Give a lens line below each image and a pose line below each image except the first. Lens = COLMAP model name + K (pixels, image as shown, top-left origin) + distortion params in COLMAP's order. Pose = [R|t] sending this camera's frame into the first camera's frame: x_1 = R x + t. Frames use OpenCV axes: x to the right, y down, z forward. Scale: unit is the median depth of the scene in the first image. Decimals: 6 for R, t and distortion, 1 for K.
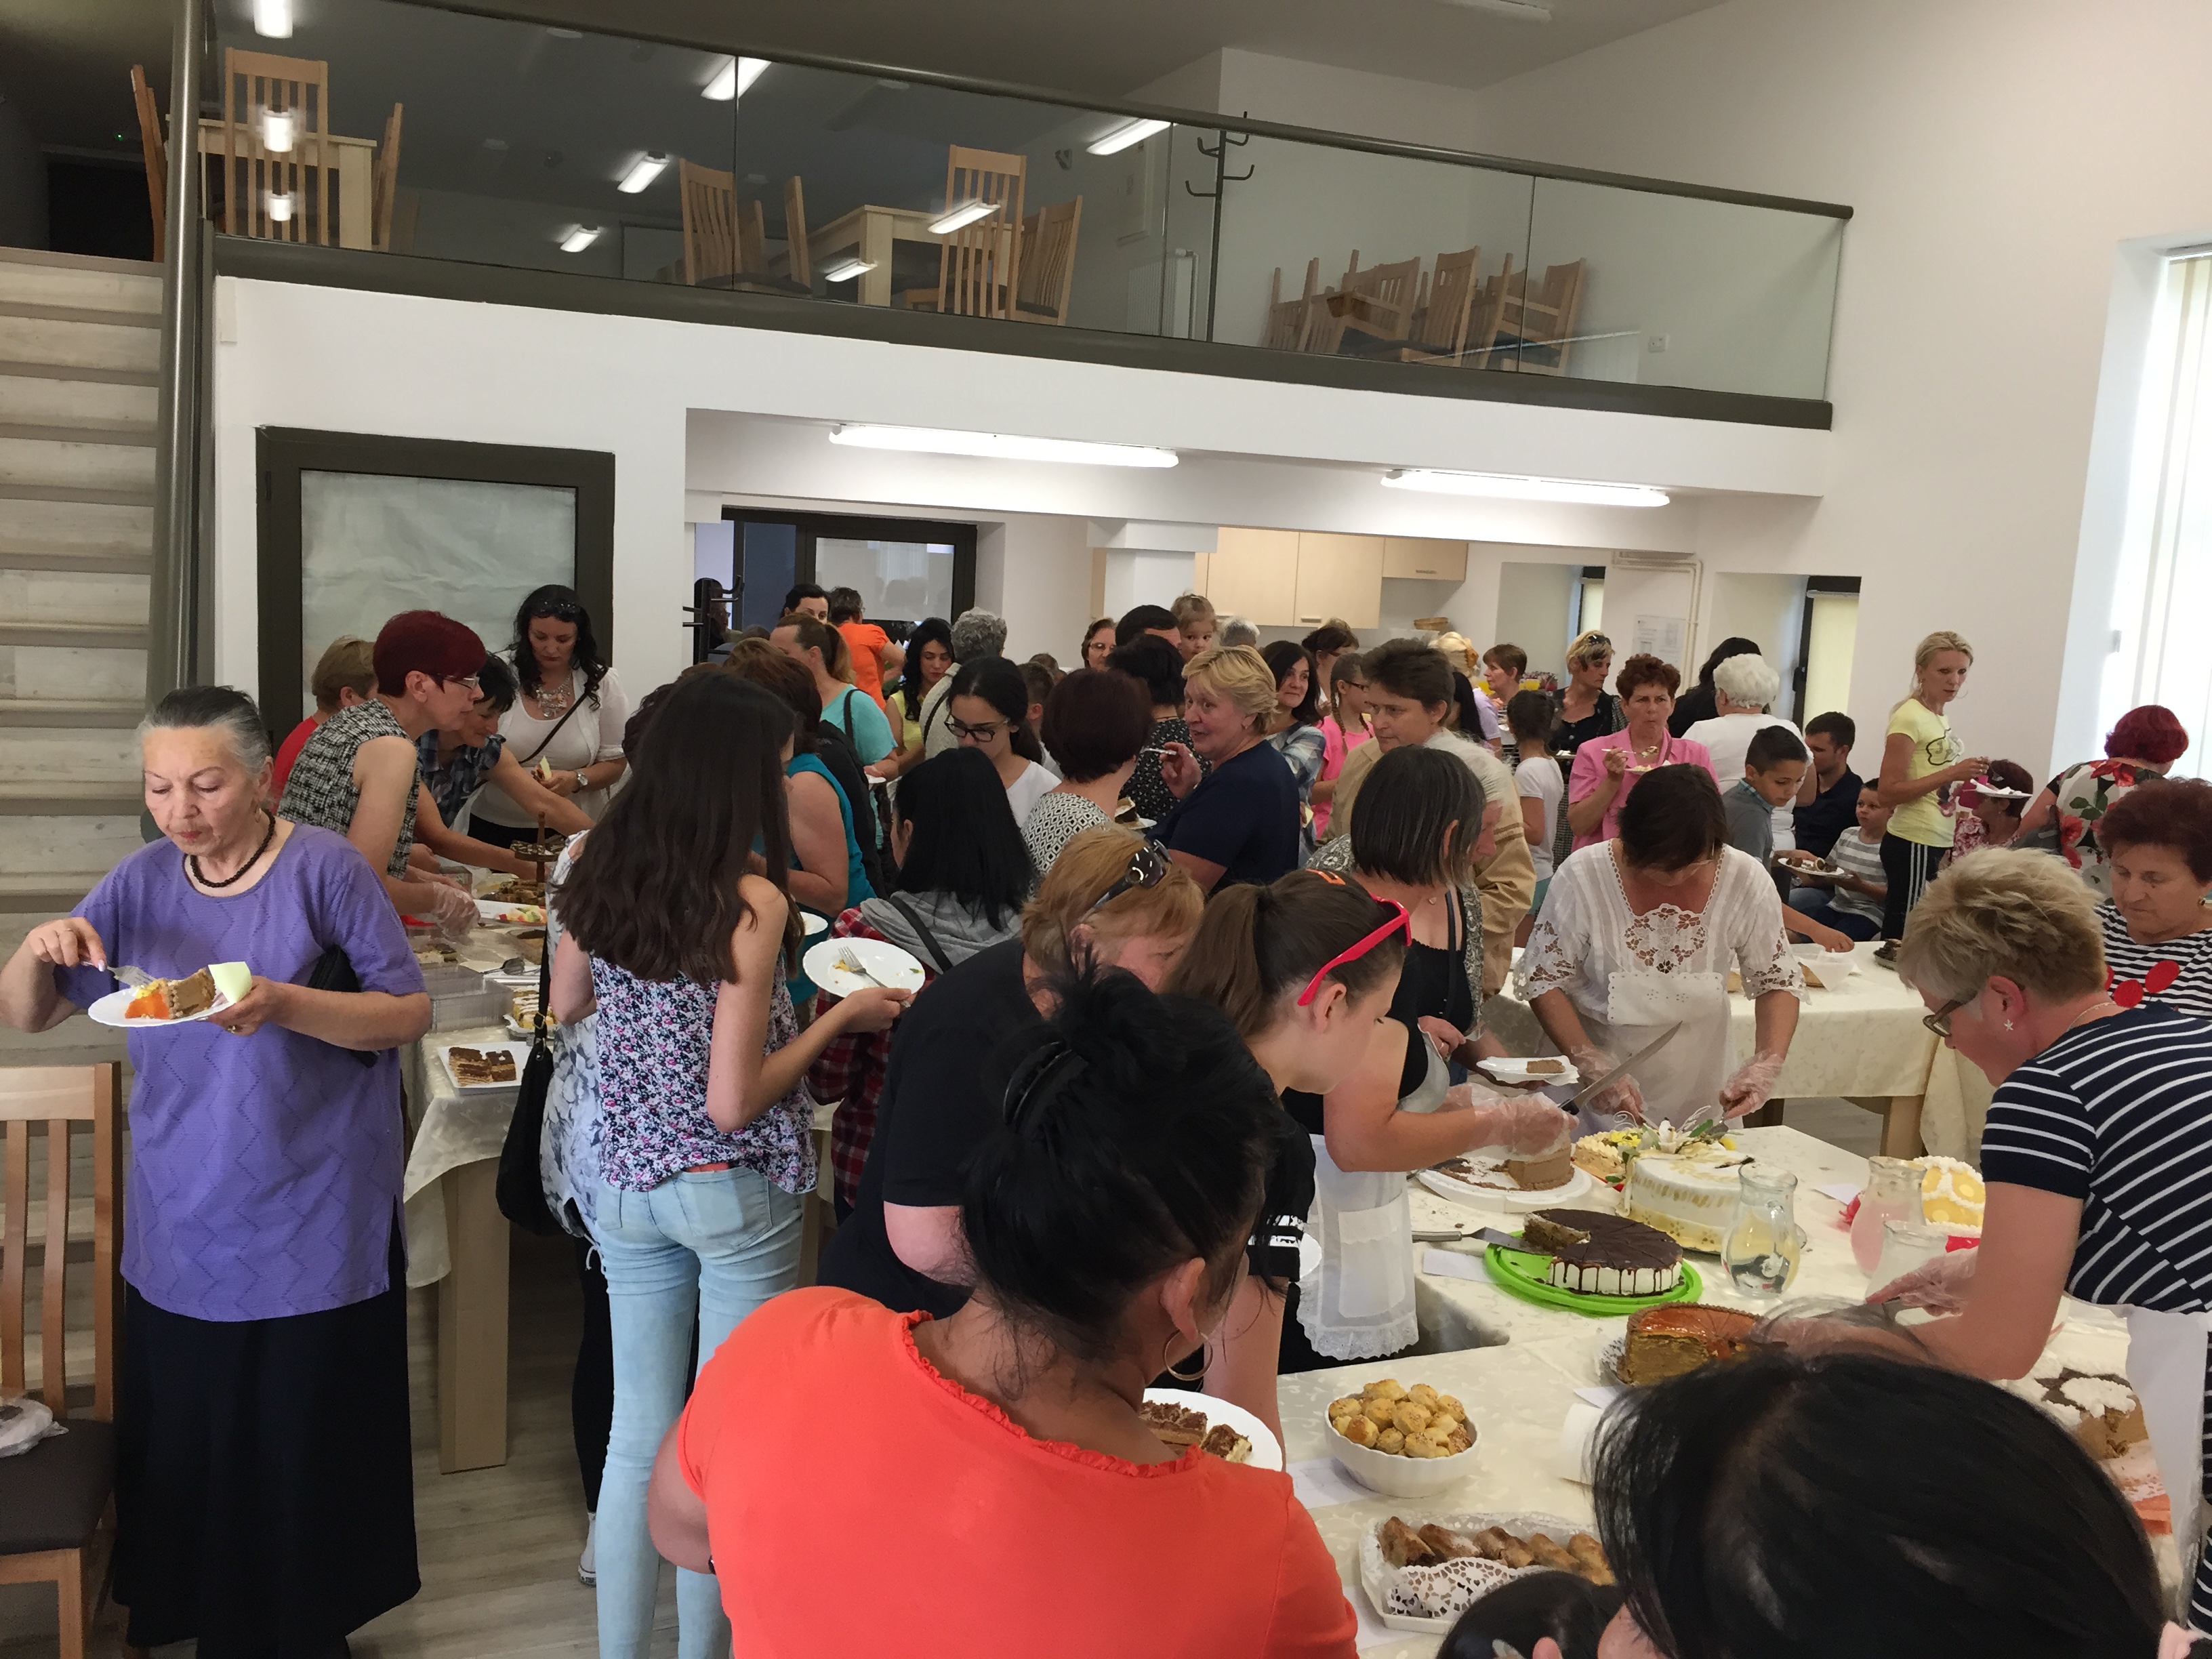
lens RADIAL K [[1877.6, 0, 1121.3], [0, 1877.6, 828.2], [0, 0, 1]] dist [0.040917, -0.041431]
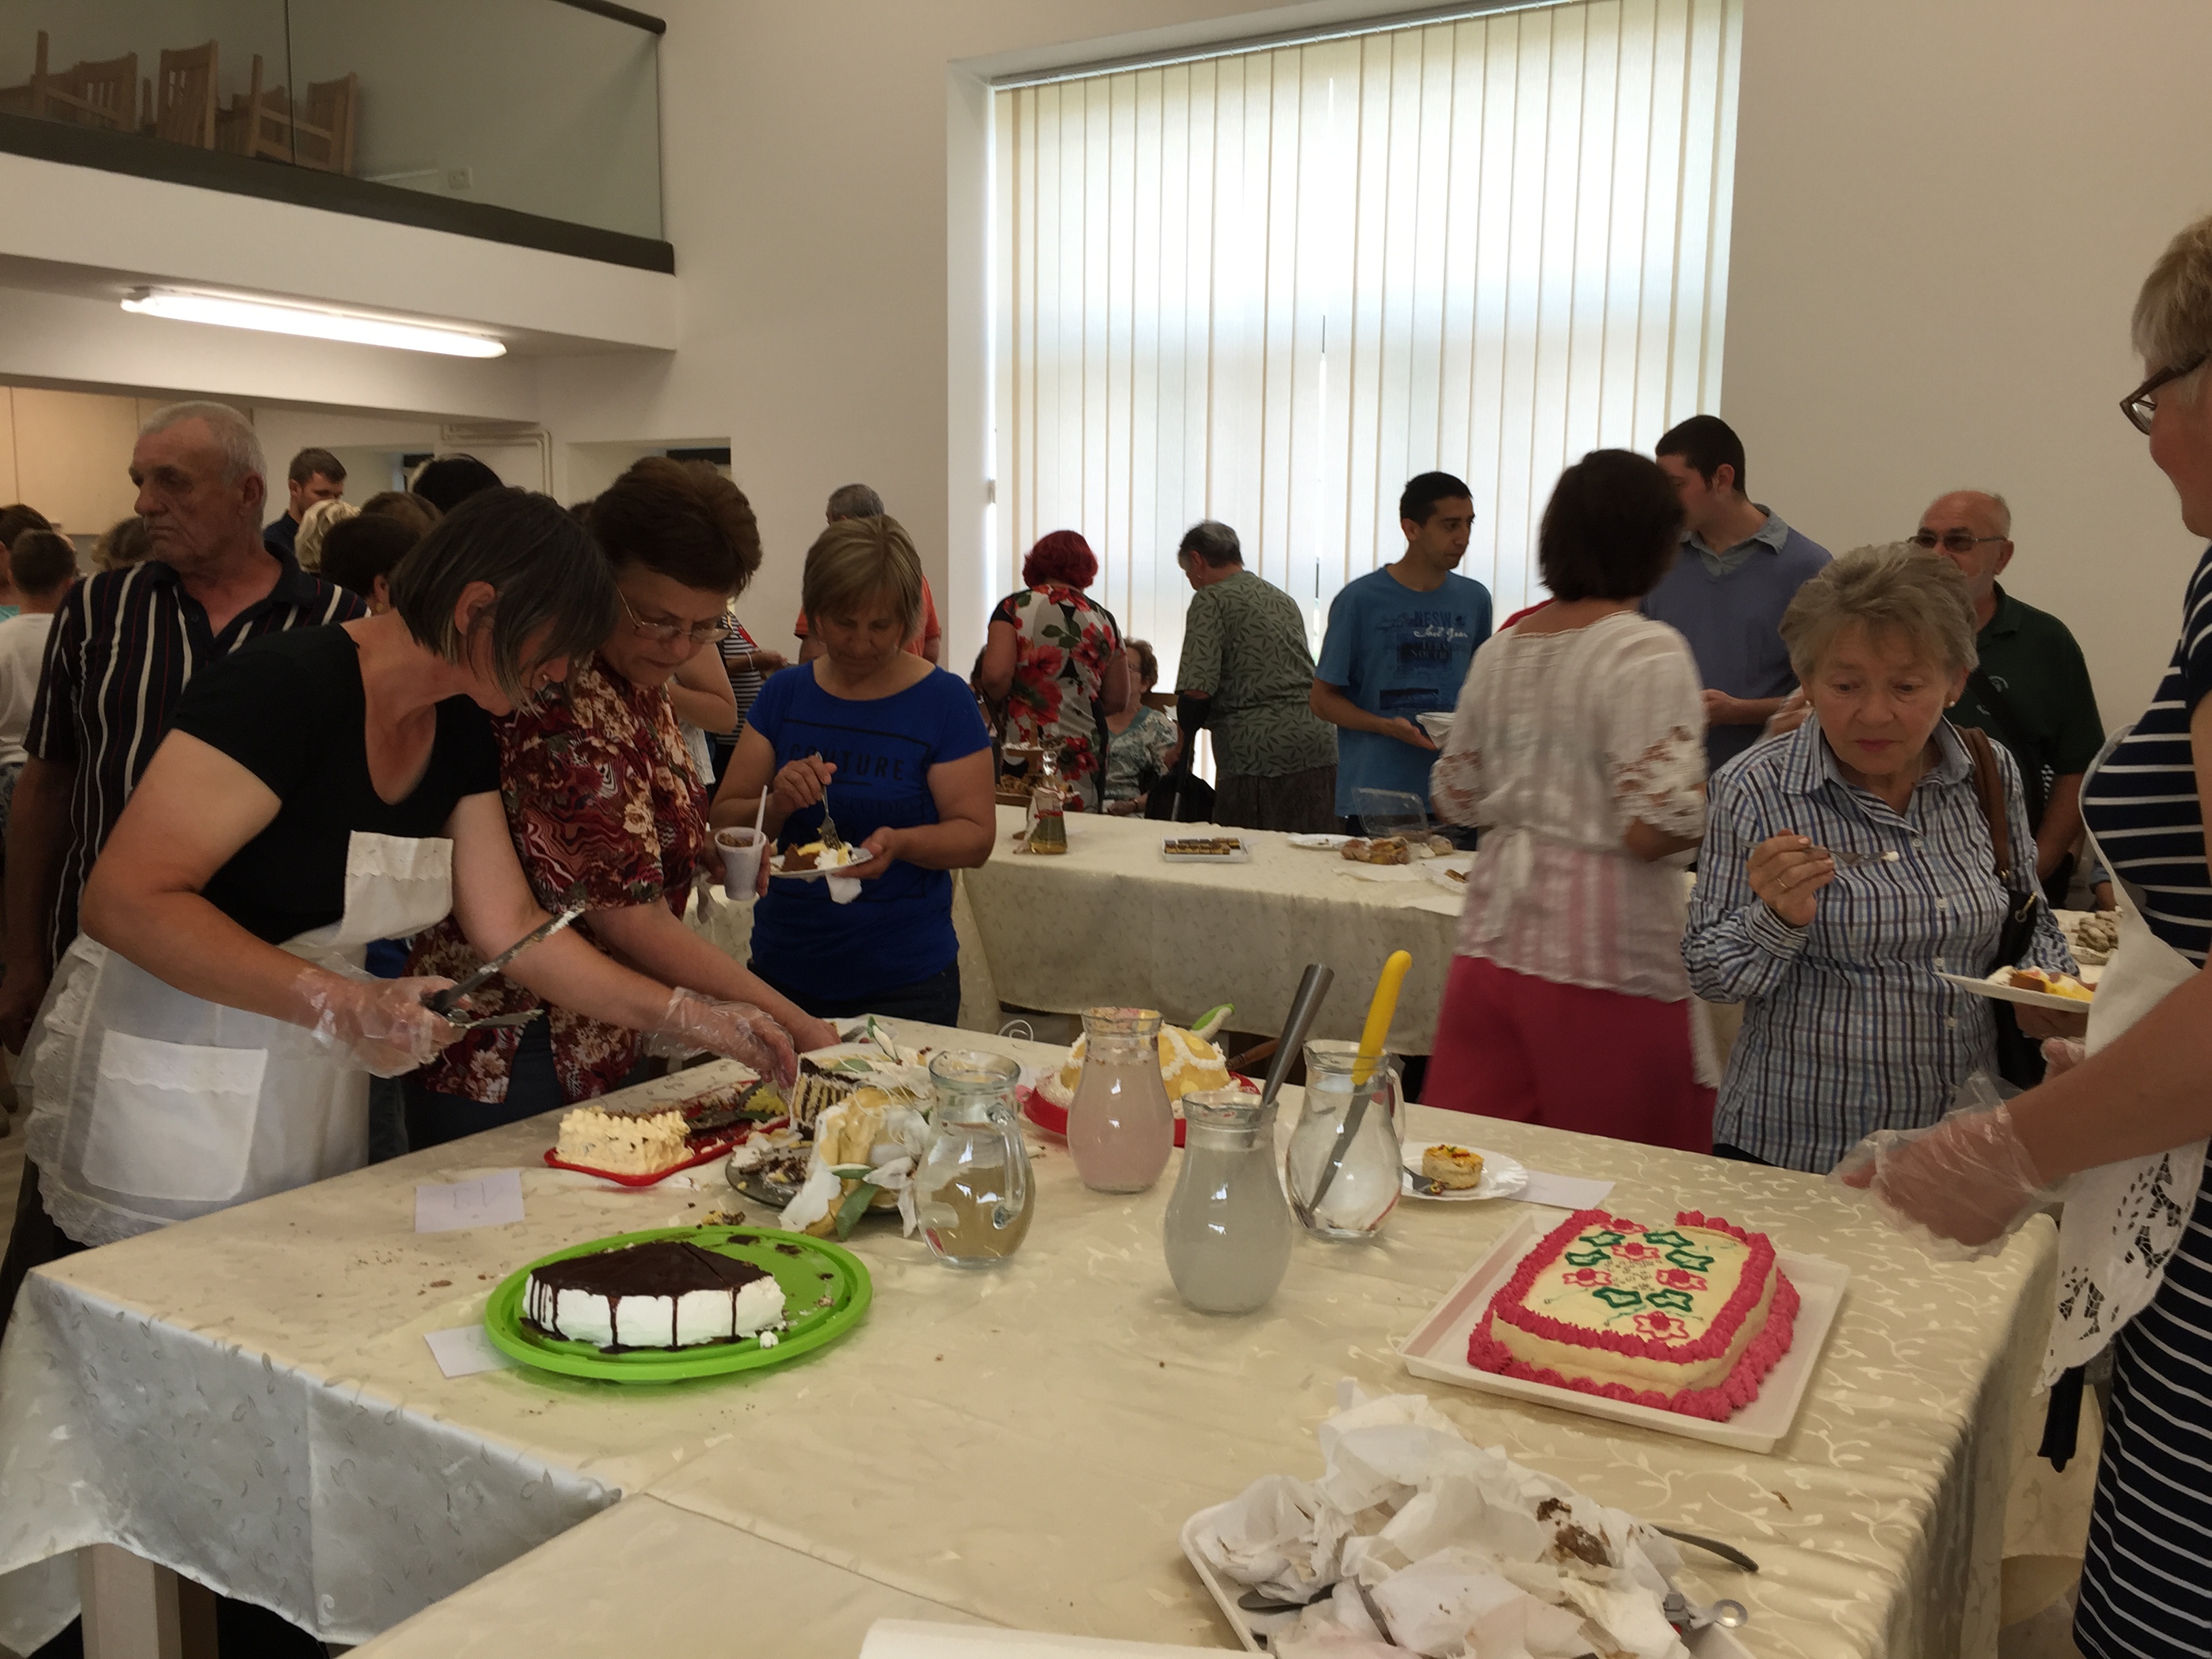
lens RADIAL K [[1877.6, 0, 1096.7], [0, 1877.6, 833.6], [0, 0, 1]] dist [0.040917, -0.041431]
pose [[0.825991, -0.133853, 0.547561, 0.014952], [0.113992, 0.990992, 0.070295, 0.012176], [-0.552037, 0.004355, 0.833808, 0.143954]]
